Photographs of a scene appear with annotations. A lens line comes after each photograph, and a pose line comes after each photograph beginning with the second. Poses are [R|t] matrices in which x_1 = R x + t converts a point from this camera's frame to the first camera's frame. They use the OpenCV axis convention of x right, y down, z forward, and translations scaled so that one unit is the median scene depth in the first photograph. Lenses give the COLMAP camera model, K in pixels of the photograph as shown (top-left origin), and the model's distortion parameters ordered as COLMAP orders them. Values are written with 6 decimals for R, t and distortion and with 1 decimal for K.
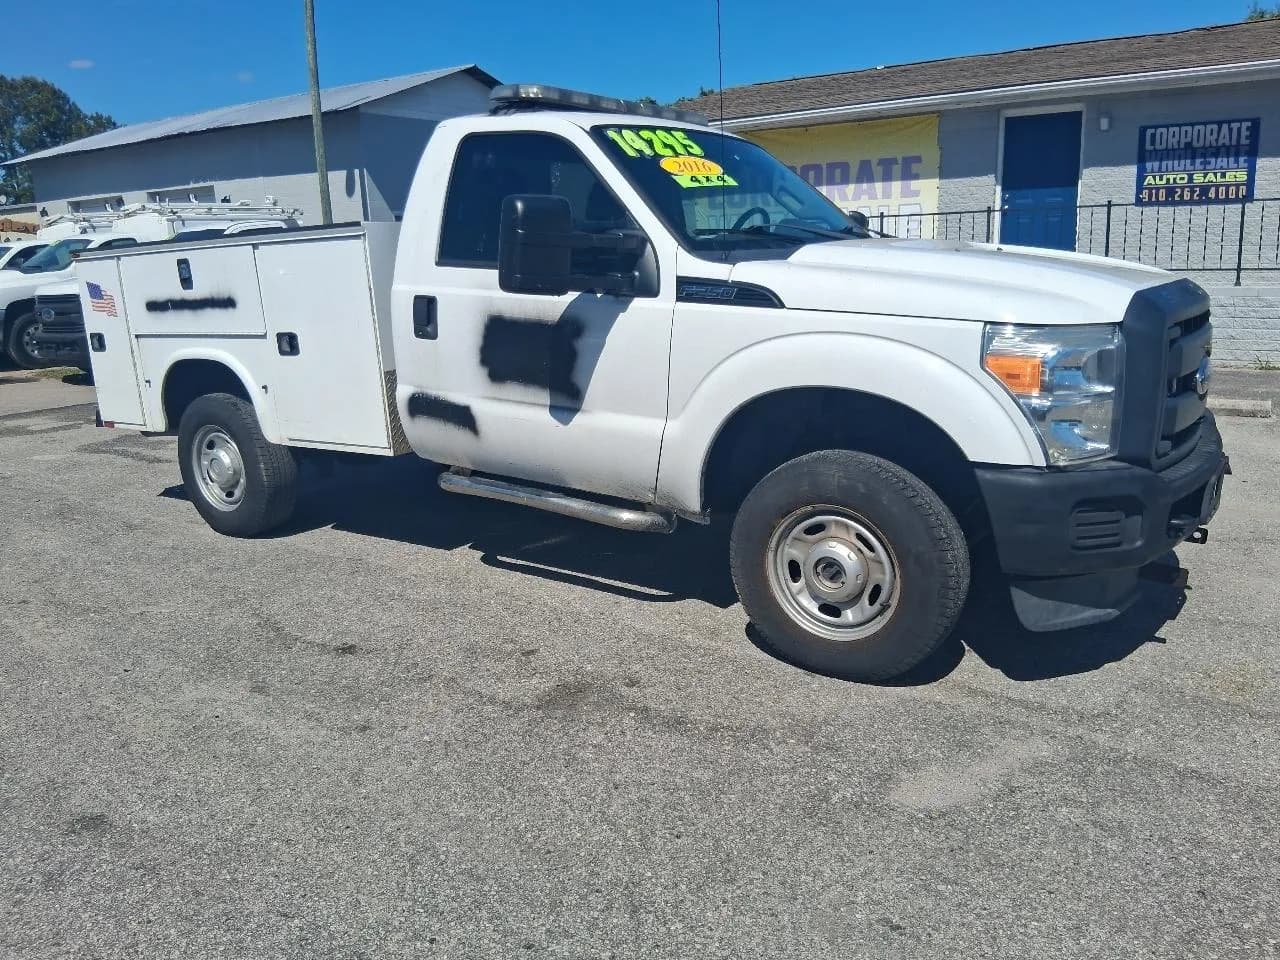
lens RADIAL K [[1021.2, 0, 603.7], [0, 1021.2, 461.7], [0, 0, 1]] dist [0.051237, -0.098357]
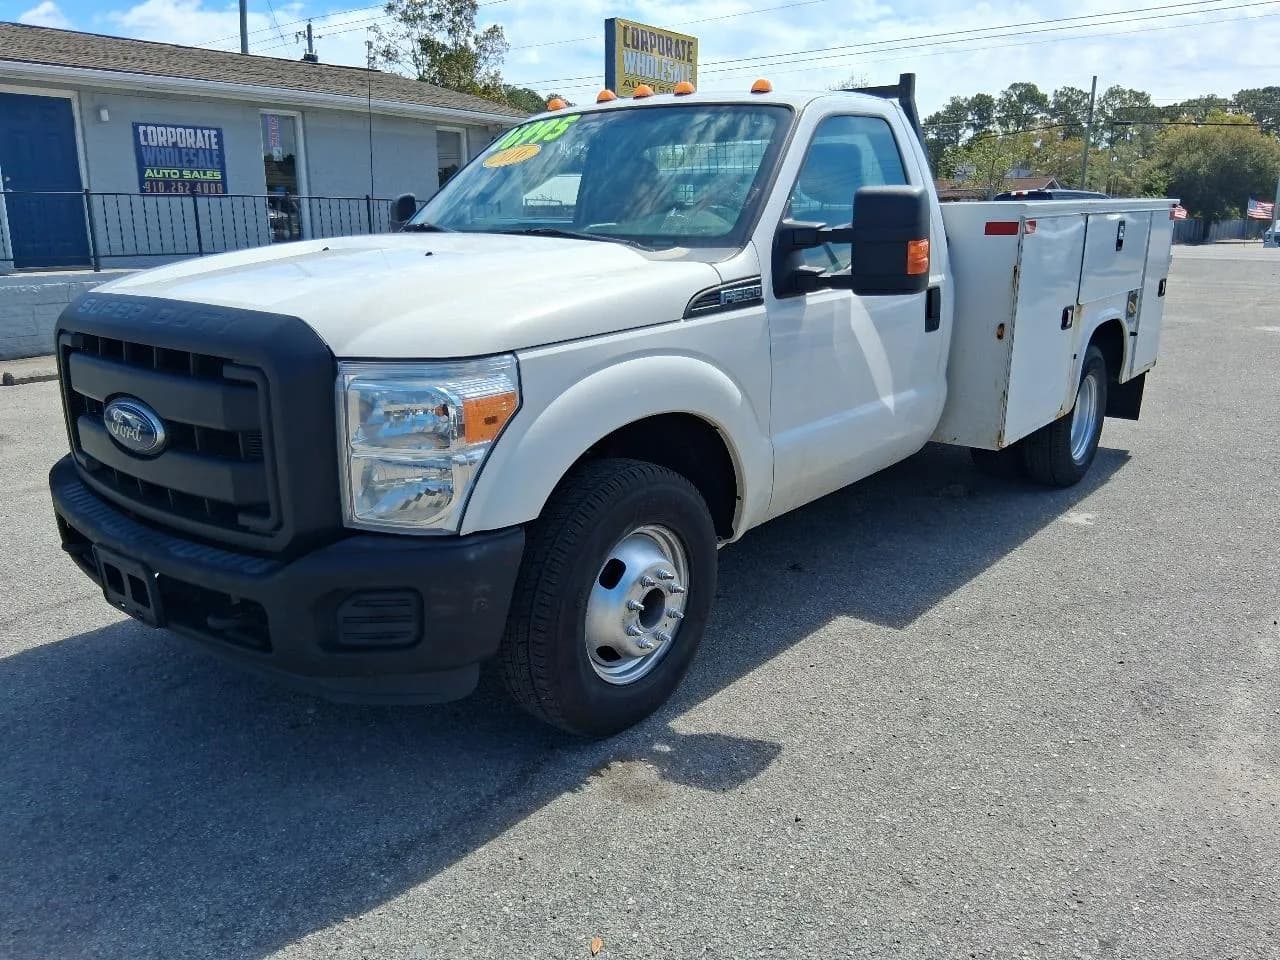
lens RADIAL K [[998.3, 0, 659.3], [0, 998.3, 477.0], [0, 0, 1]] dist [0.098348, -0.177427]
pose [[-0.011911, -0.216144, 0.976289, -0.622871], [0.203683, 0.955363, 0.213997, -0.084464], [-0.978964, 0.201402, 0.032645, 0.505674]]
